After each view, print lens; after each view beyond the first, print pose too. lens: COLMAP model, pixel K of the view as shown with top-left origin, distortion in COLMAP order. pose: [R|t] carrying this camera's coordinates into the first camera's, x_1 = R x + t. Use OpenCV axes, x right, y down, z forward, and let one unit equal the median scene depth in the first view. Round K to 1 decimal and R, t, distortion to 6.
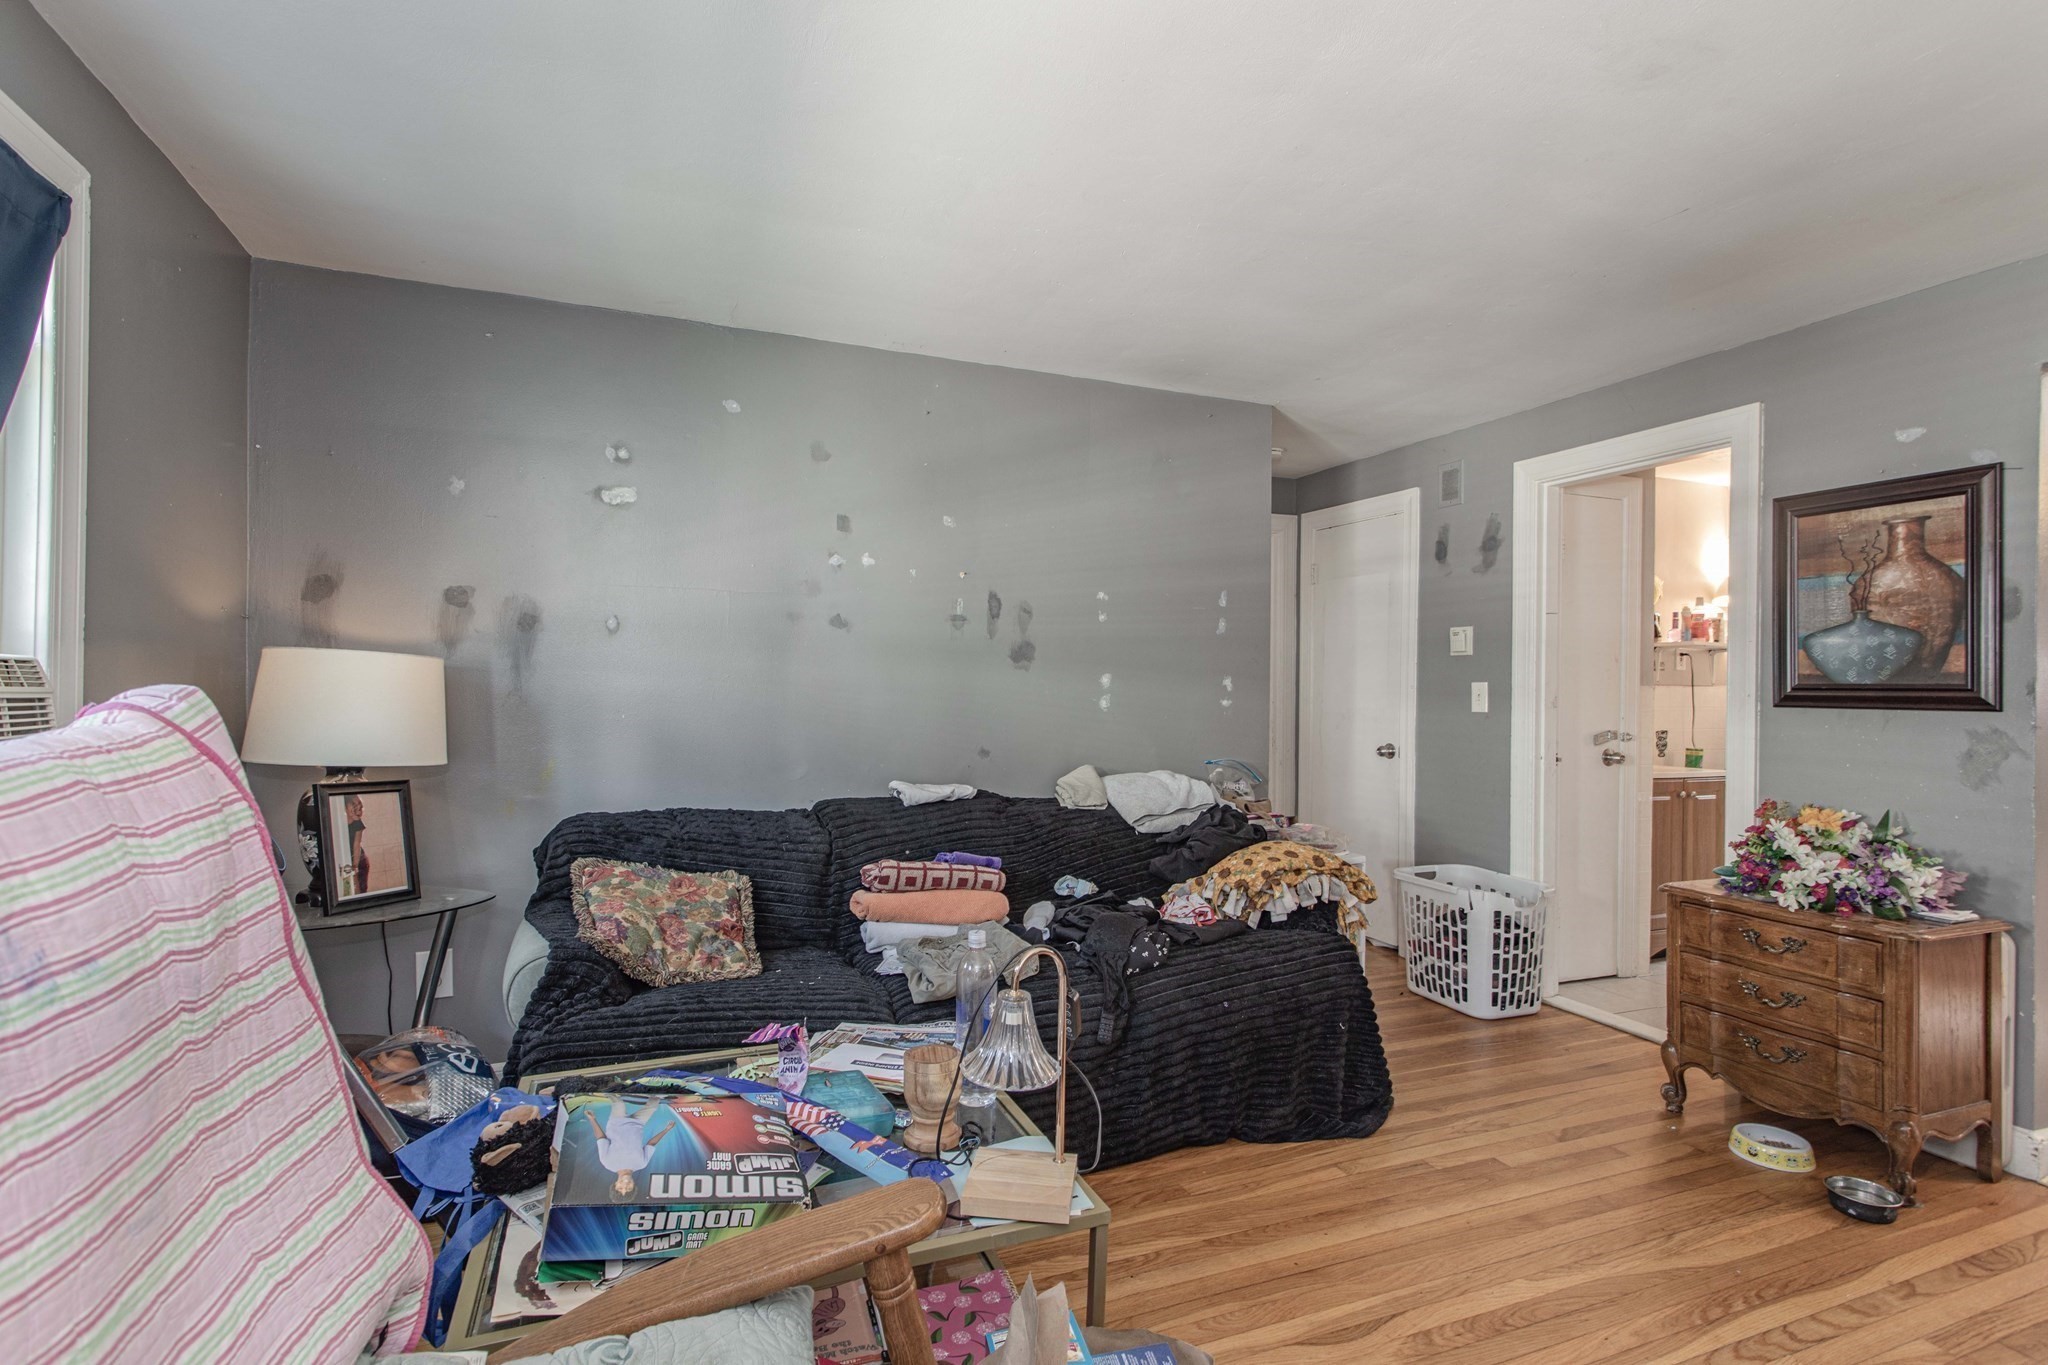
lens RADIAL K [[973.0, 0, 1029.7], [0, 973.0, 683.6], [0, 0, 1]] dist [-0.000520, -0.000508]
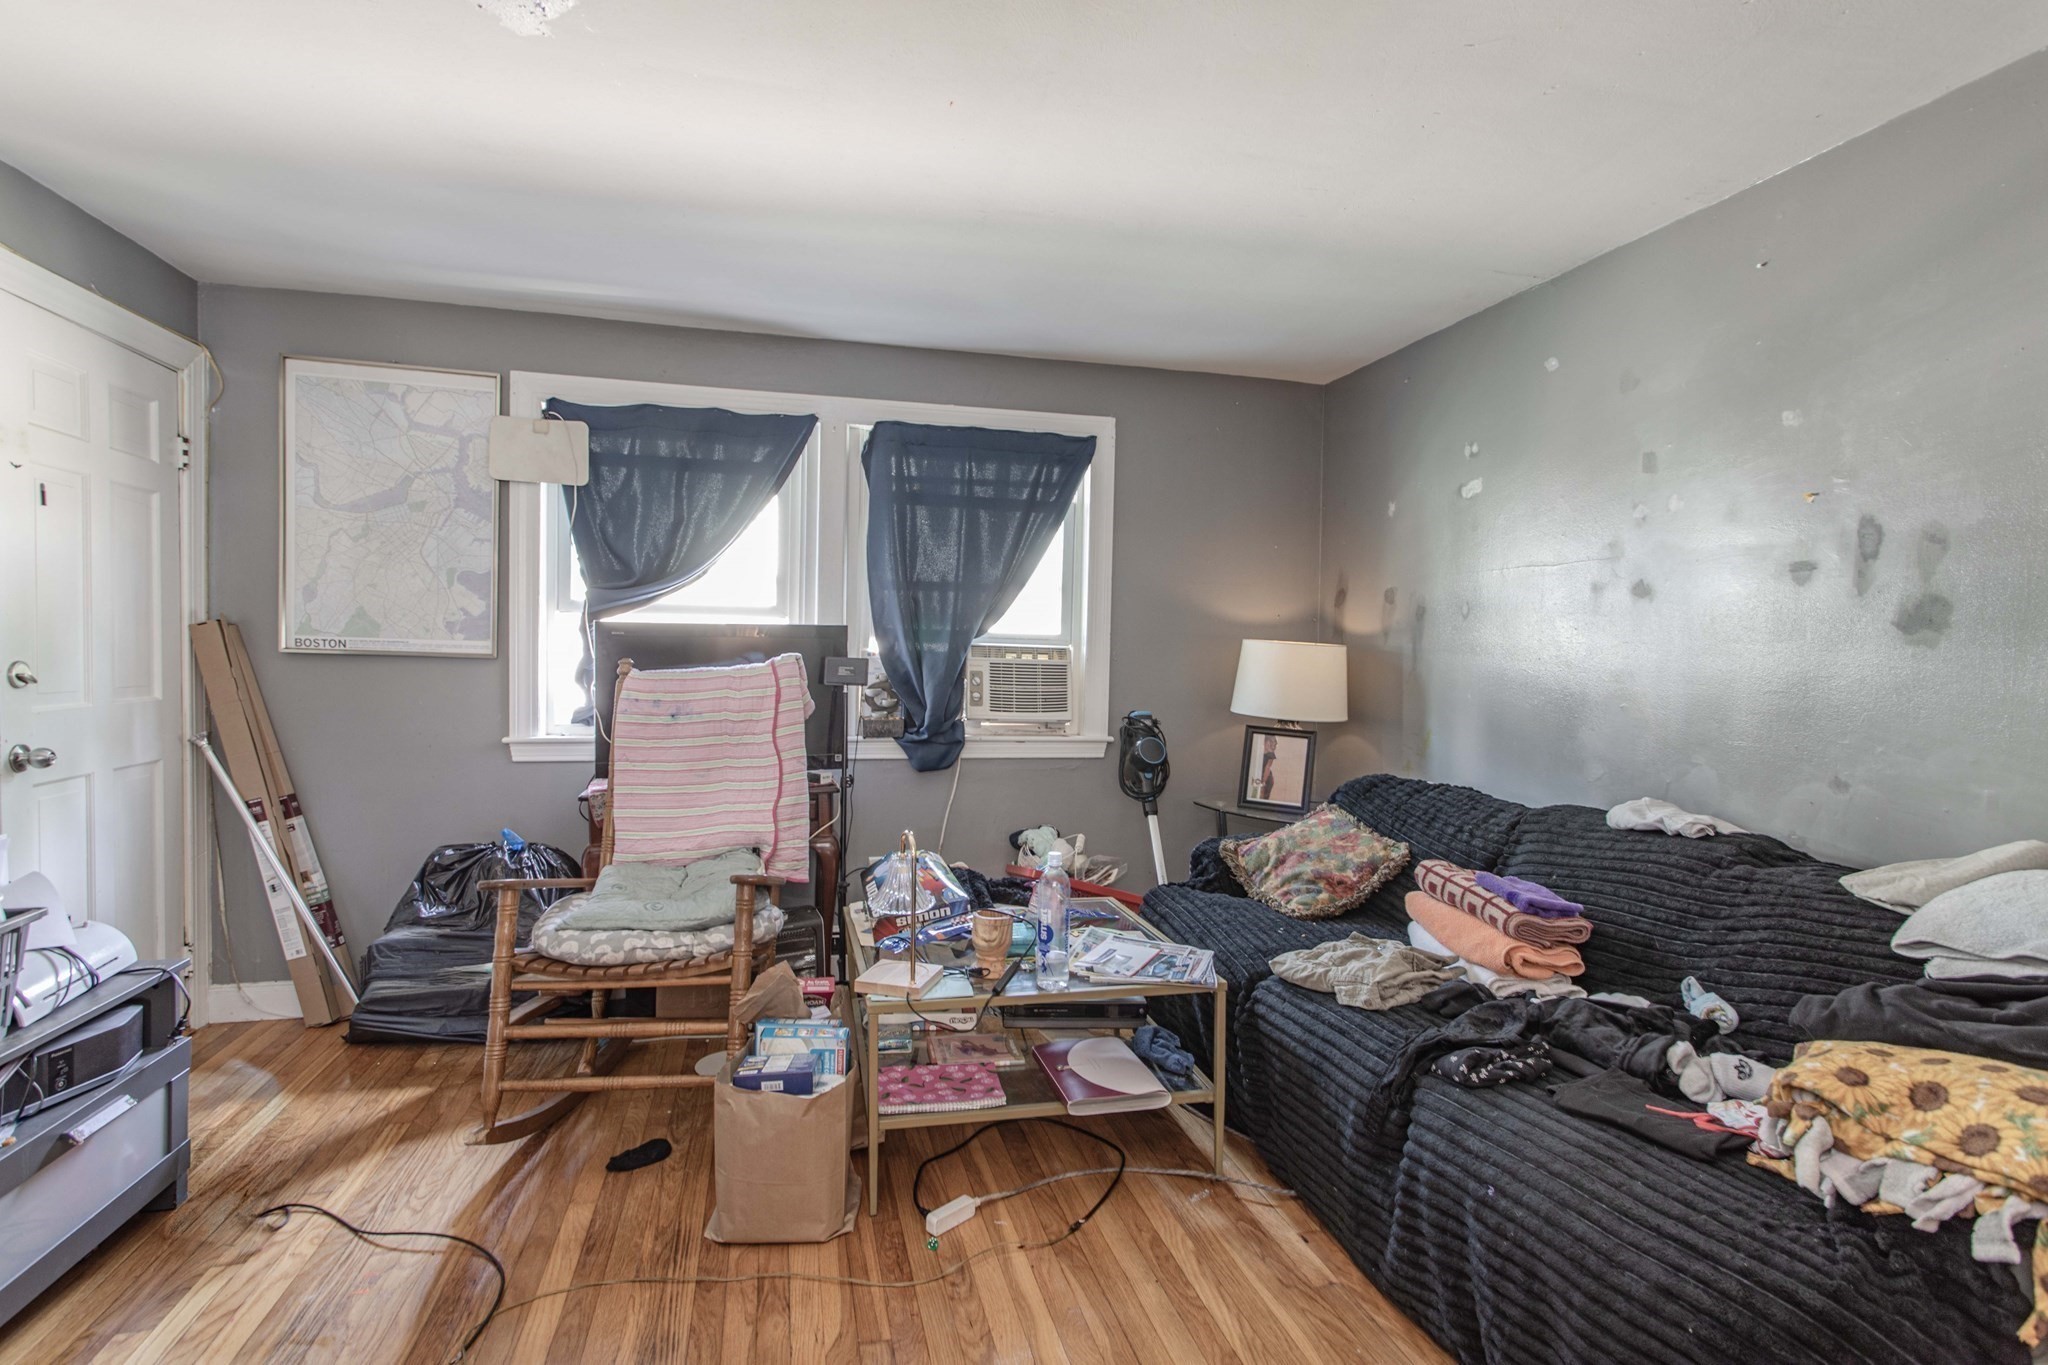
lens RADIAL K [[973.0, 0, 1029.7], [0, 973.0, 683.6], [0, 0, 1]] dist [-0.000520, -0.000508]
pose [[-0.121256, 0.022580, -0.992364, 0.701501], [-0.017656, 0.999534, 0.024900, 0.001906], [0.992464, 0.020540, -0.120801, 0.655263]]
